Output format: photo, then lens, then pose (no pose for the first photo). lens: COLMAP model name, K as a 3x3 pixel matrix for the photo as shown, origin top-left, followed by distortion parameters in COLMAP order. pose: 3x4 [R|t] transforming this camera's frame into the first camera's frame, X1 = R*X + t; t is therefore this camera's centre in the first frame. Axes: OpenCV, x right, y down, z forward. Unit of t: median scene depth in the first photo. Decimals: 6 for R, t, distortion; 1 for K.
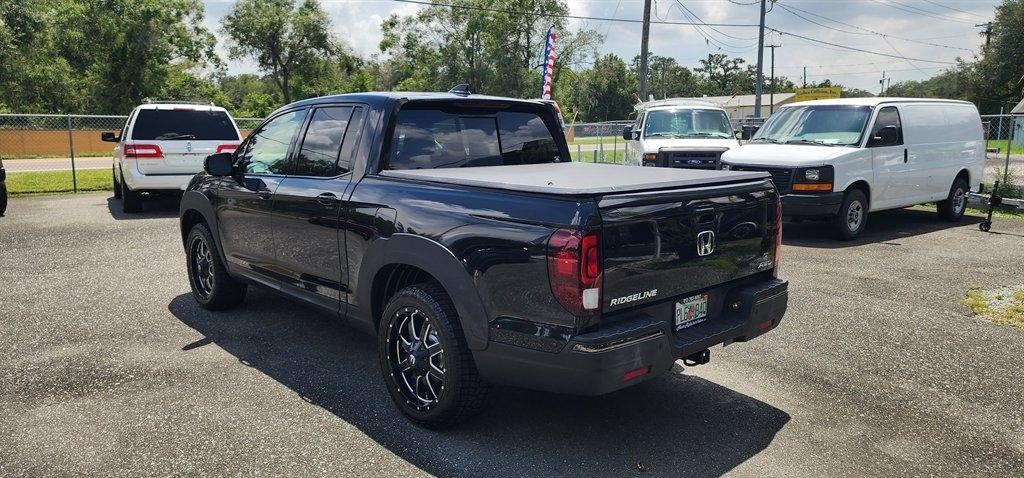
lens RADIAL K [[689.4, 0, 511.9], [0, 689.4, 244.4], [0, 0, 1]] dist [0.079645, -0.080505]
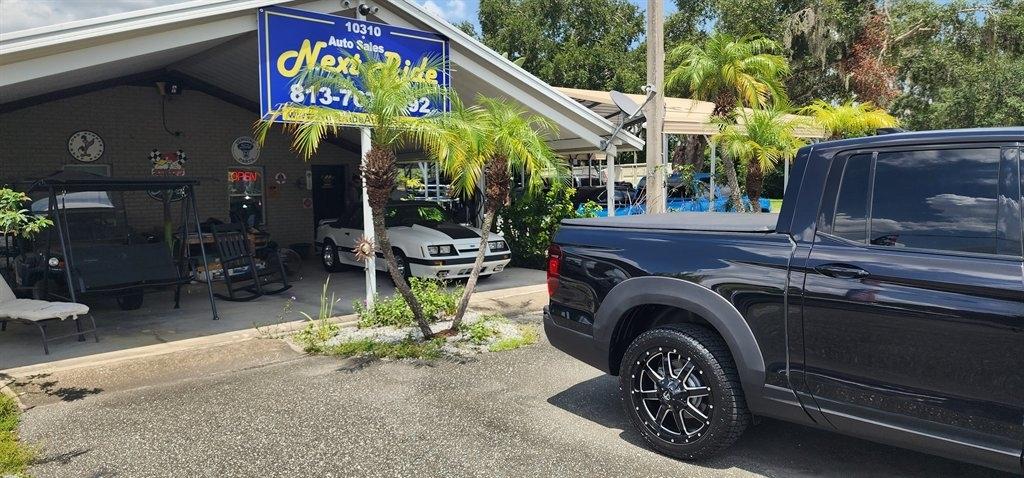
lens RADIAL K [[689.9, 0, 512.1], [0, 689.9, 233.5], [0, 0, 1]] dist [0.073845, -0.072337]
pose [[-0.999773, 0.016667, -0.013293, 0.420350], [0.013067, 0.971752, 0.235643, -0.327718], [0.016845, 0.235415, -0.971749, 1.941477]]
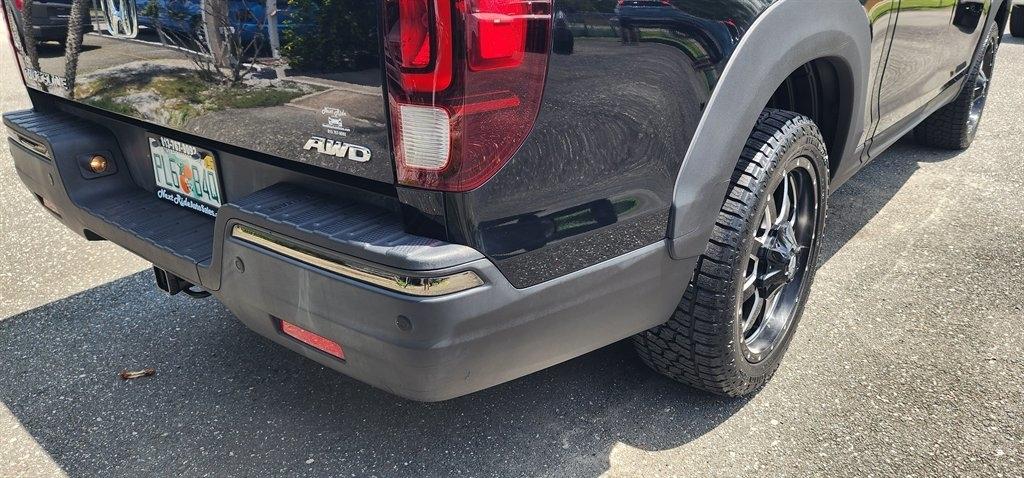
lens RADIAL K [[689.4, 0, 511.9], [0, 689.4, 244.4], [0, 0, 1]] dist [0.079645, -0.080505]
pose [[0.139980, 0.364700, -0.920543, 0.558690], [-0.152578, 0.926537, 0.343874, -0.036296], [0.978328, 0.092319, 0.185342, 0.887966]]
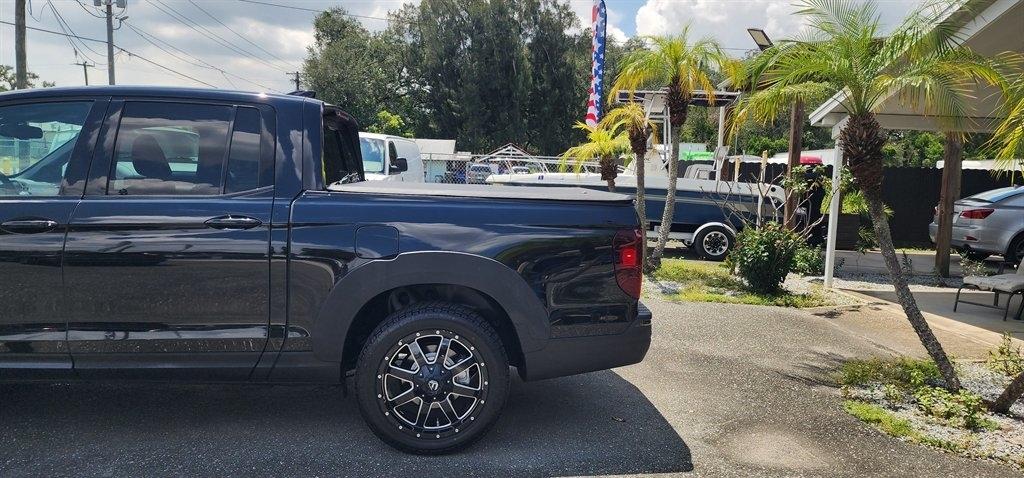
lens RADIAL K [[689.4, 0, 511.9], [0, 689.4, 244.4], [0, 0, 1]] dist [0.079645, -0.080505]
pose [[0.606961, -0.065436, 0.792033, -0.665510], [0.098731, 0.995093, 0.006551, -0.015091], [-0.788575, 0.074222, 0.610443, 0.275009]]
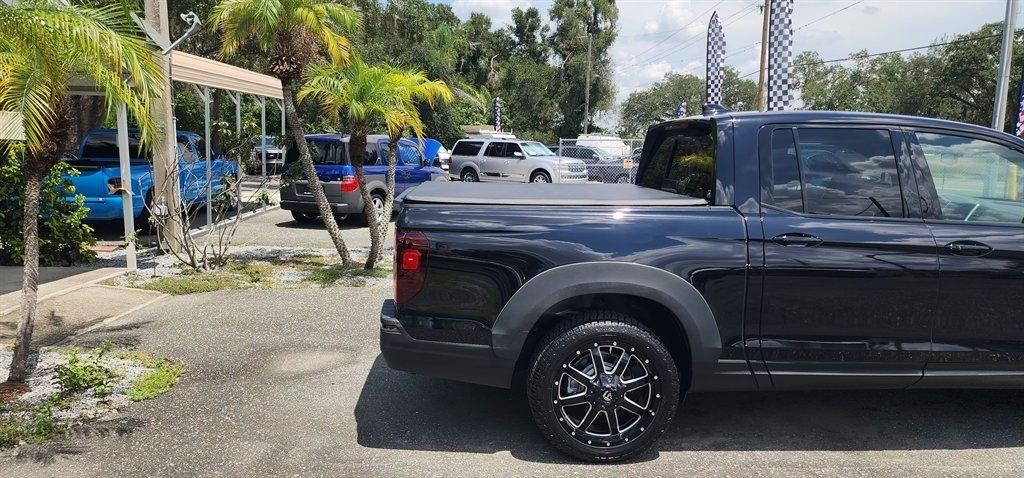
lens RADIAL K [[689.4, 0, 511.9], [0, 689.4, 244.4], [0, 0, 1]] dist [0.079645, -0.080505]
pose [[-0.617475, 0.094388, -0.780906, 0.872062], [-0.152038, 0.959731, 0.236222, -0.242649], [0.771757, 0.264589, -0.578260, 1.445963]]
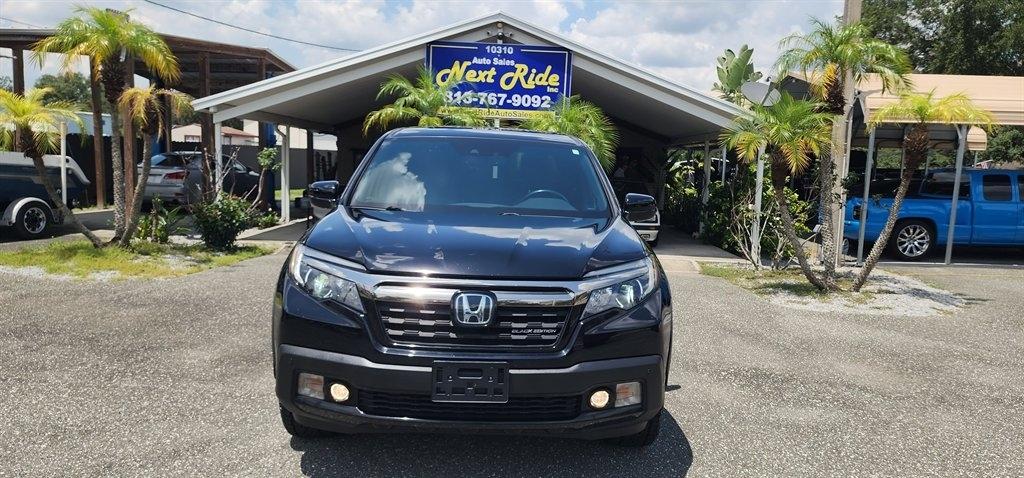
lens RADIAL K [[689.4, 0, 511.9], [0, 689.4, 244.4], [0, 0, 1]] dist [0.079645, -0.080505]
pose [[-0.752649, -0.108529, 0.649416, -1.025428], [0.069140, 0.967841, 0.241874, -0.342330], [-0.654782, 0.226947, -0.720941, 2.056279]]
